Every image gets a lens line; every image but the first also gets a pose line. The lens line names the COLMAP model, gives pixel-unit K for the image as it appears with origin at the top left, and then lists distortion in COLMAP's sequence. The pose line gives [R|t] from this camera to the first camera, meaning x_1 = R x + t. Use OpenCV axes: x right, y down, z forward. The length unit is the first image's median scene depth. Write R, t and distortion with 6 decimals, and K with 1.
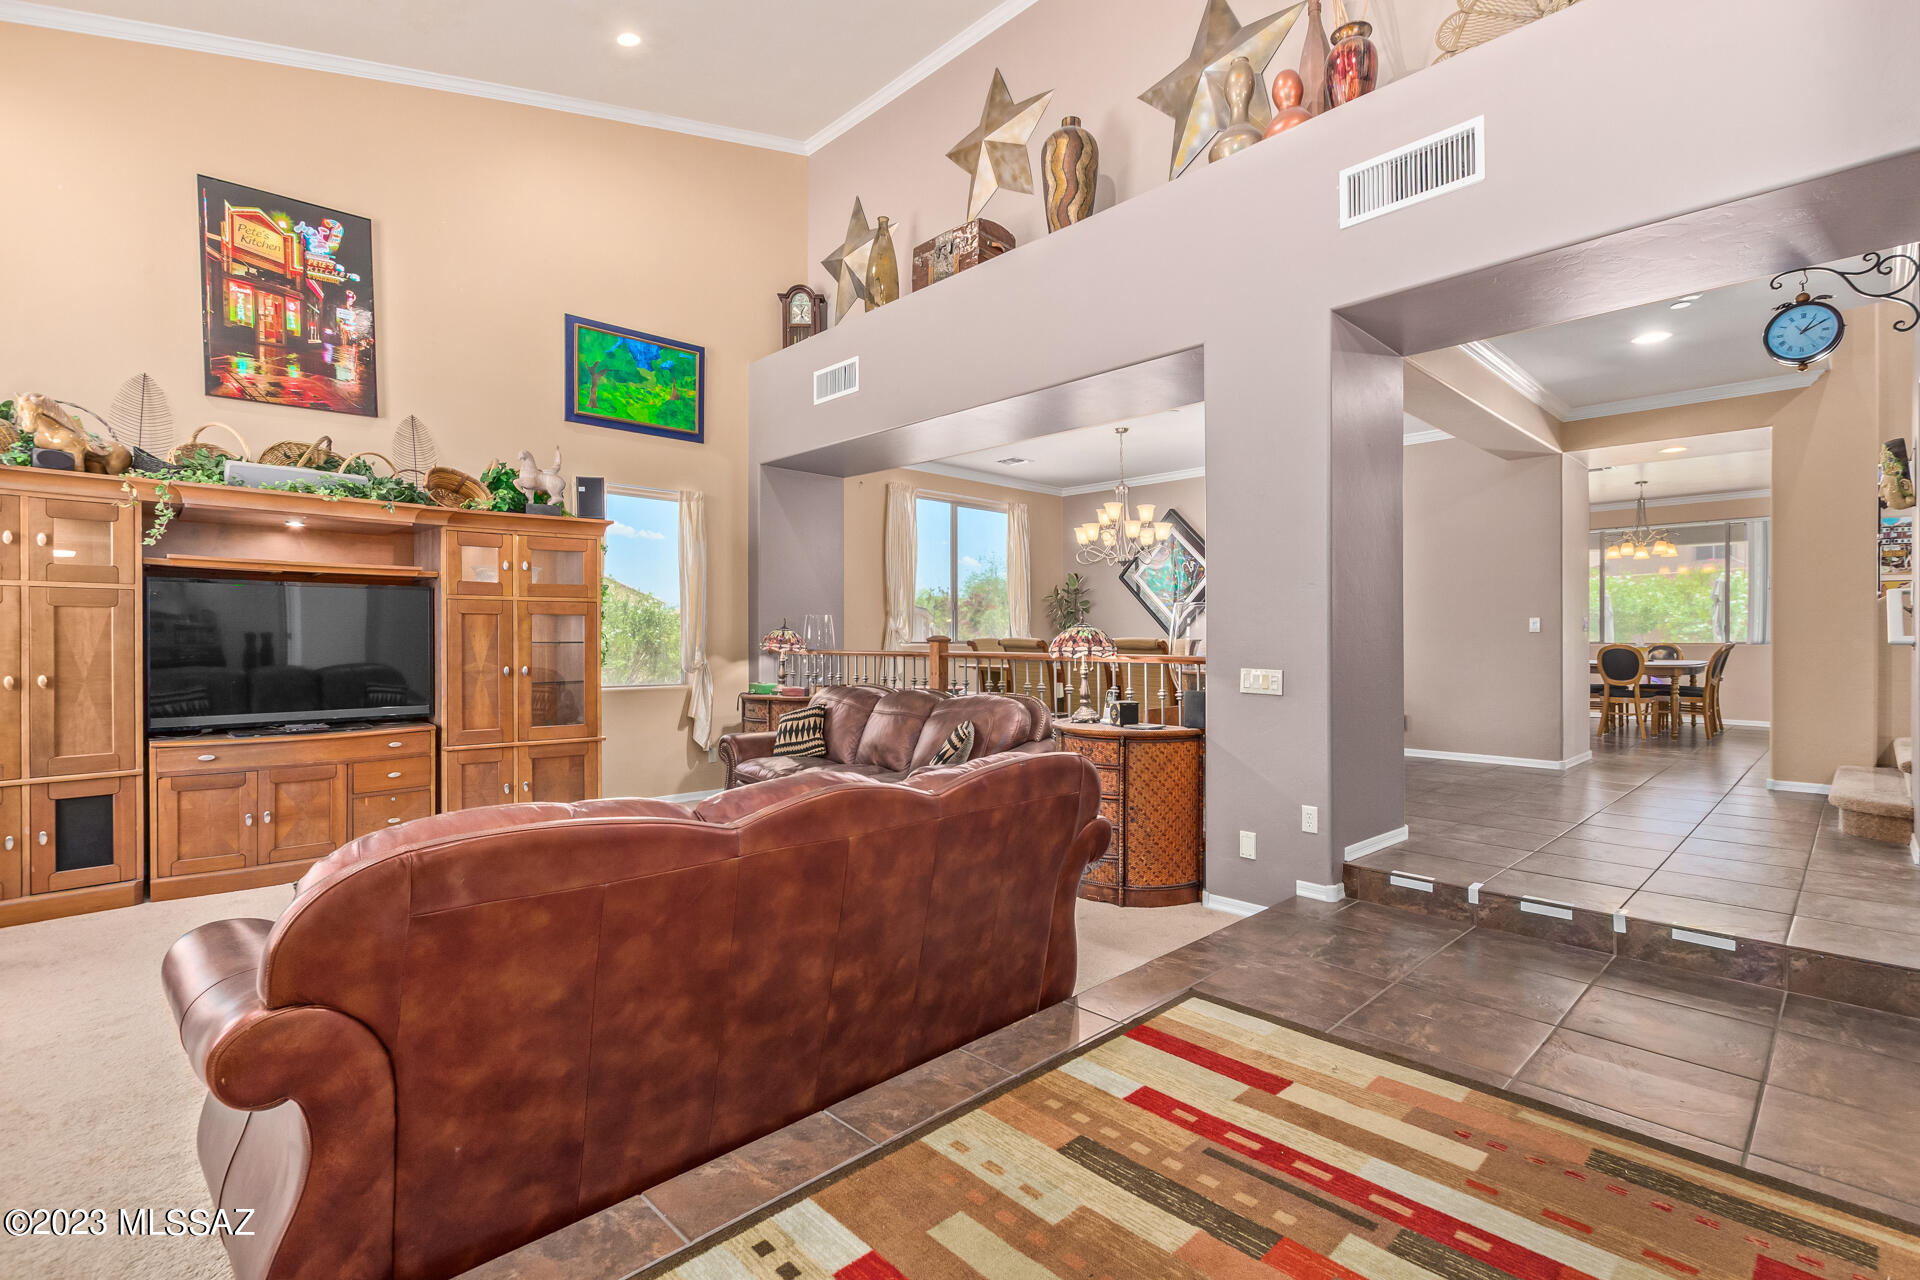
lens RADIAL K [[876.7, 0, 969.2], [0, 876.7, 640.4], [0, 0, 1]] dist [0.001940, -0.000554]
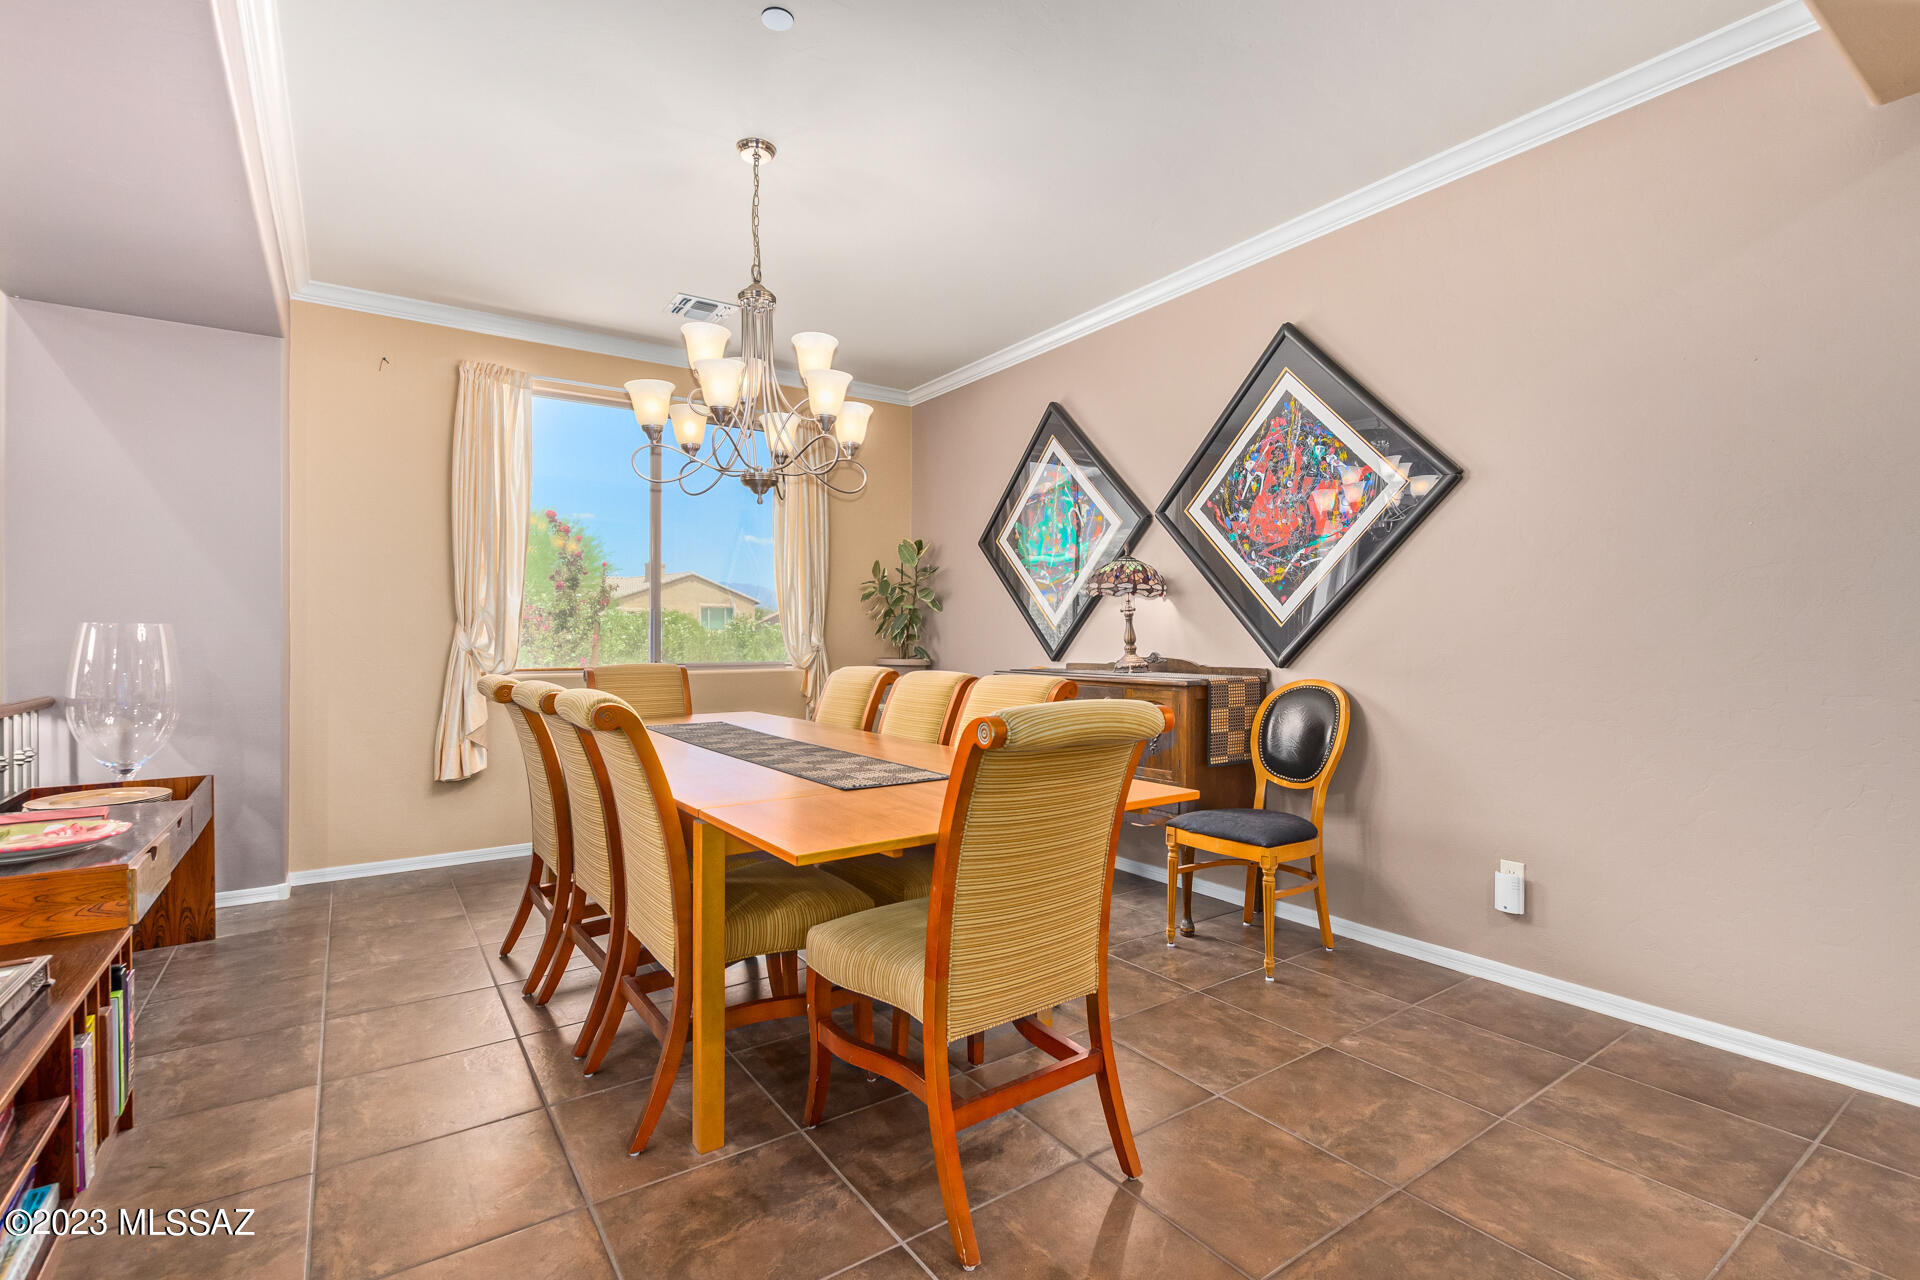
lens RADIAL K [[876.7, 0, 961.9], [0, 876.7, 646.1], [0, 0, 1]] dist [0.001940, -0.000554]
pose [[0.985823, 0.007555, -0.167621, 0.448638], [-0.005314, 0.999890, 0.013818, -0.034143], [0.167707, -0.012732, 0.985755, 0.852330]]
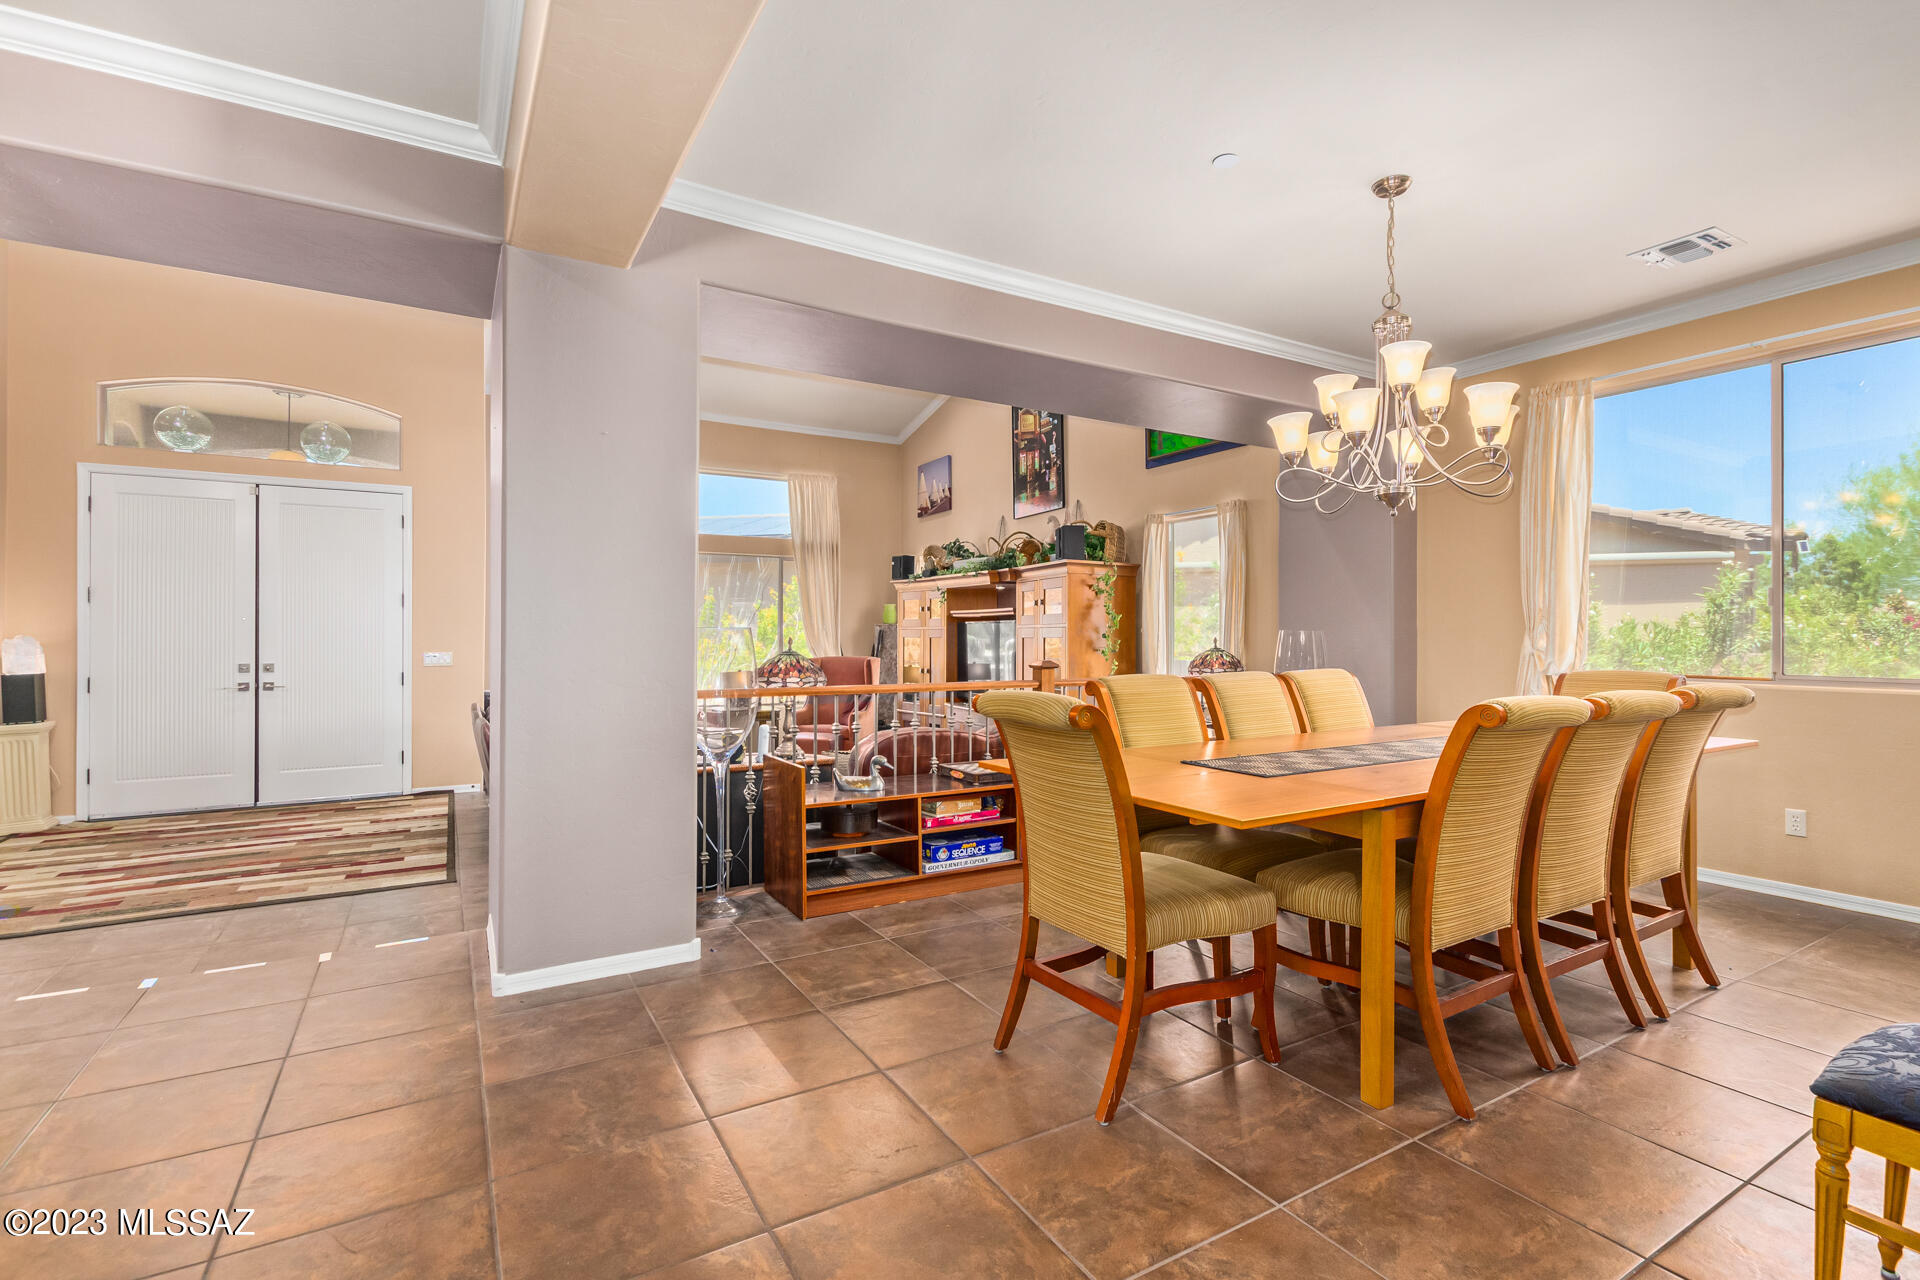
lens RADIAL K [[876.7, 0, 975.2], [0, 876.7, 636.6], [0, 0, 1]] dist [0.001940, -0.000554]
pose [[-0.234832, 0.001305, -0.972035, 0.887376], [-0.003324, 0.999992, 0.002145, -0.034156], [0.972030, 0.003735, -0.234826, 1.277179]]
